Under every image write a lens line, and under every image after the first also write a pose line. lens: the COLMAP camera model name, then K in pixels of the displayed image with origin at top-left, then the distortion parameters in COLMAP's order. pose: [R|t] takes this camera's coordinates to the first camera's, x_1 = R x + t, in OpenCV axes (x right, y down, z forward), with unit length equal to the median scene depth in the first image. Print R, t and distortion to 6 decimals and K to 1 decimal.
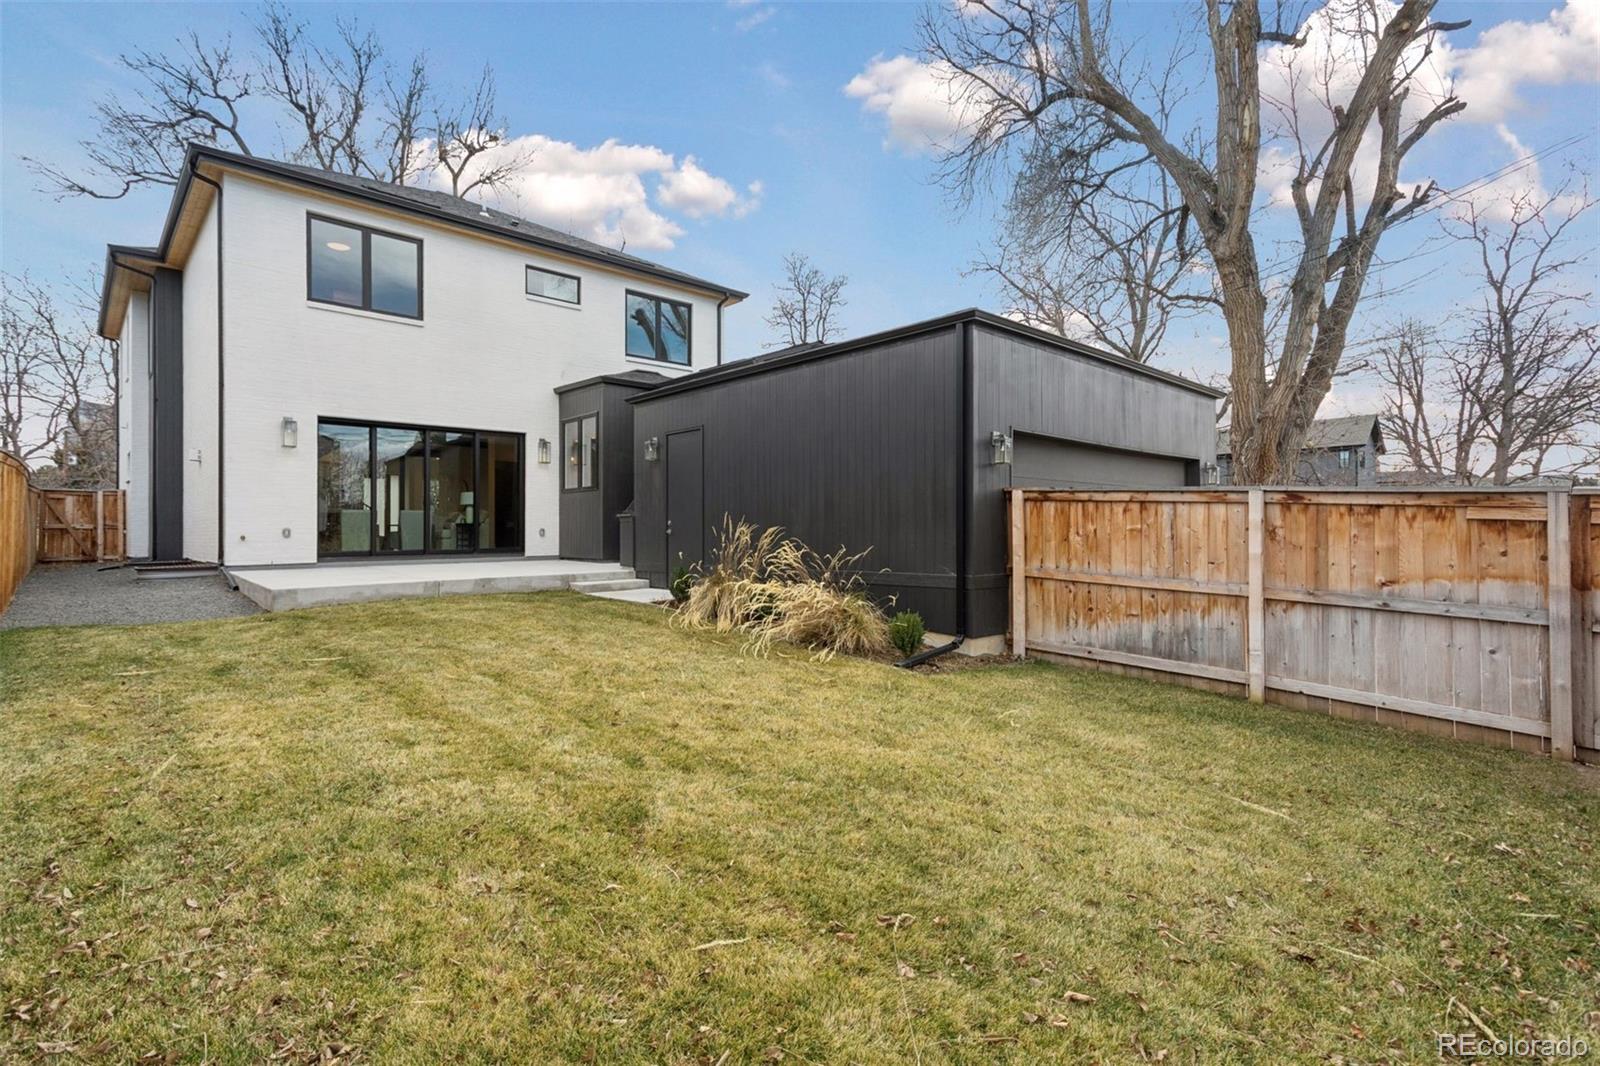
lens RADIAL K [[779.3, 0, 795.7], [0, 779.3, 489.9], [0, 0, 1]] dist [0.034230, 0.000178]
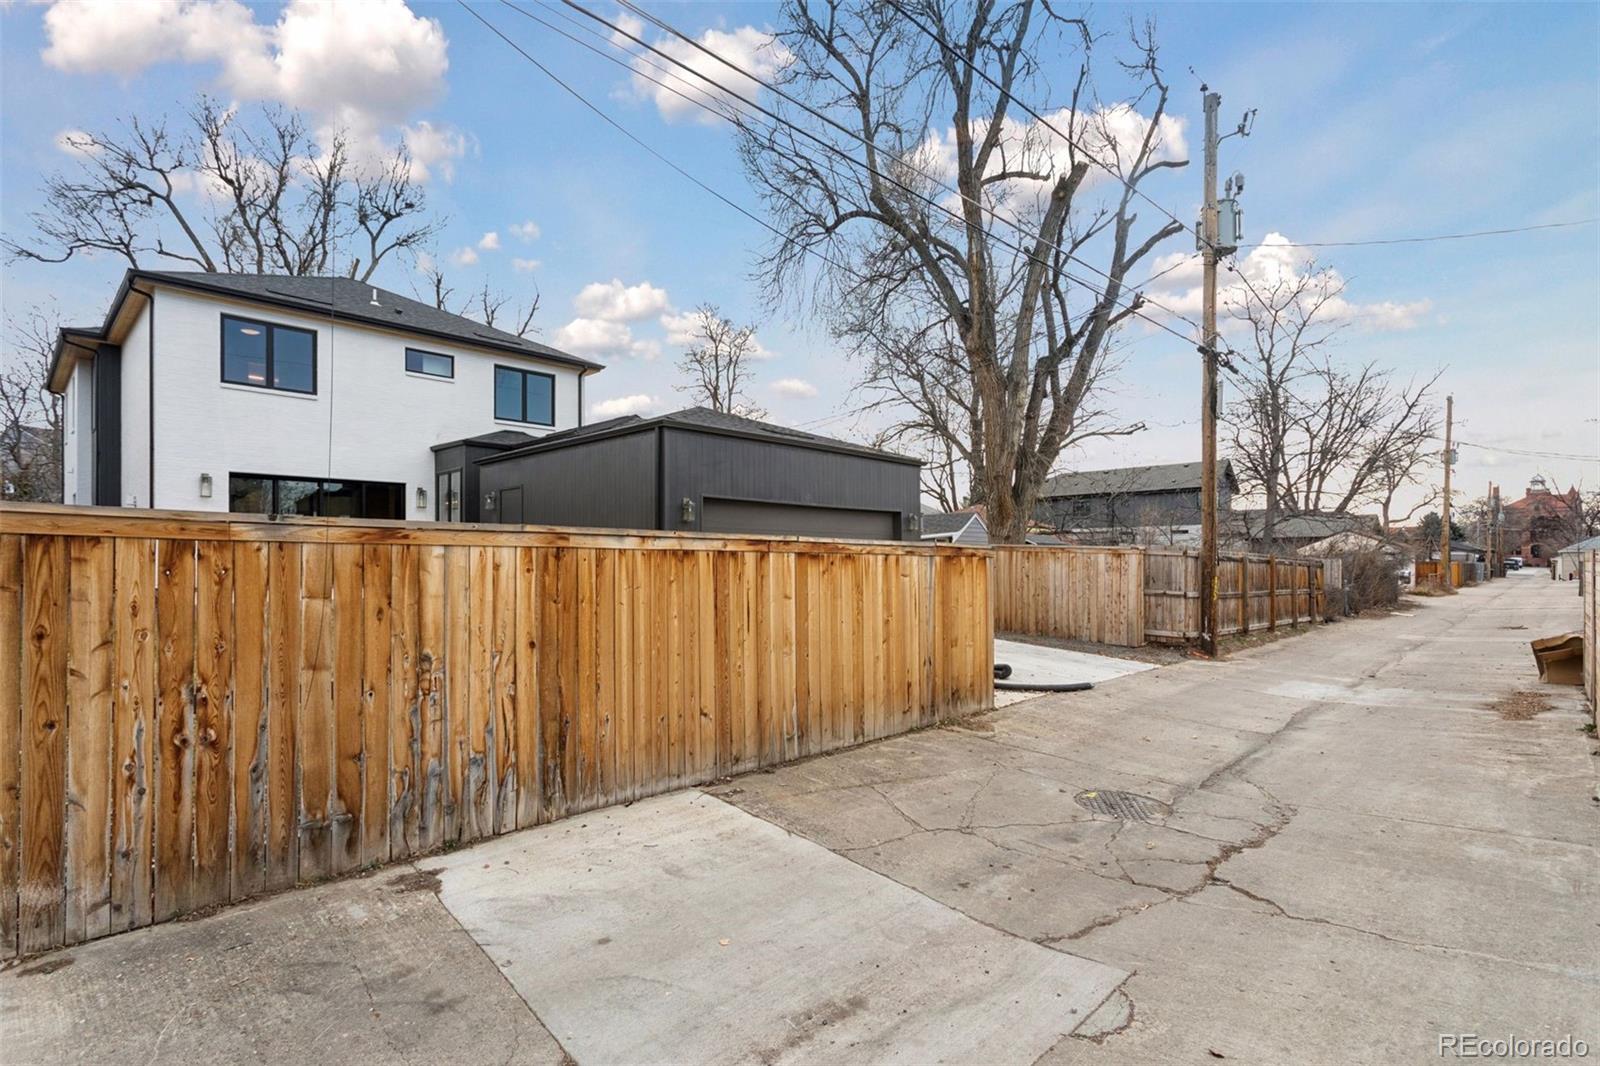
lens RADIAL K [[783.5, 0, 800.0], [0, 783.5, 533.0], [0, 0, 1]] dist [0.001878, -0.000034]
pose [[0.998324, 0.003507, 0.057766, 0.173321], [-0.004449, 0.999859, 0.016189, -0.015148], [-0.057701, -0.016419, 0.998199, -0.228991]]
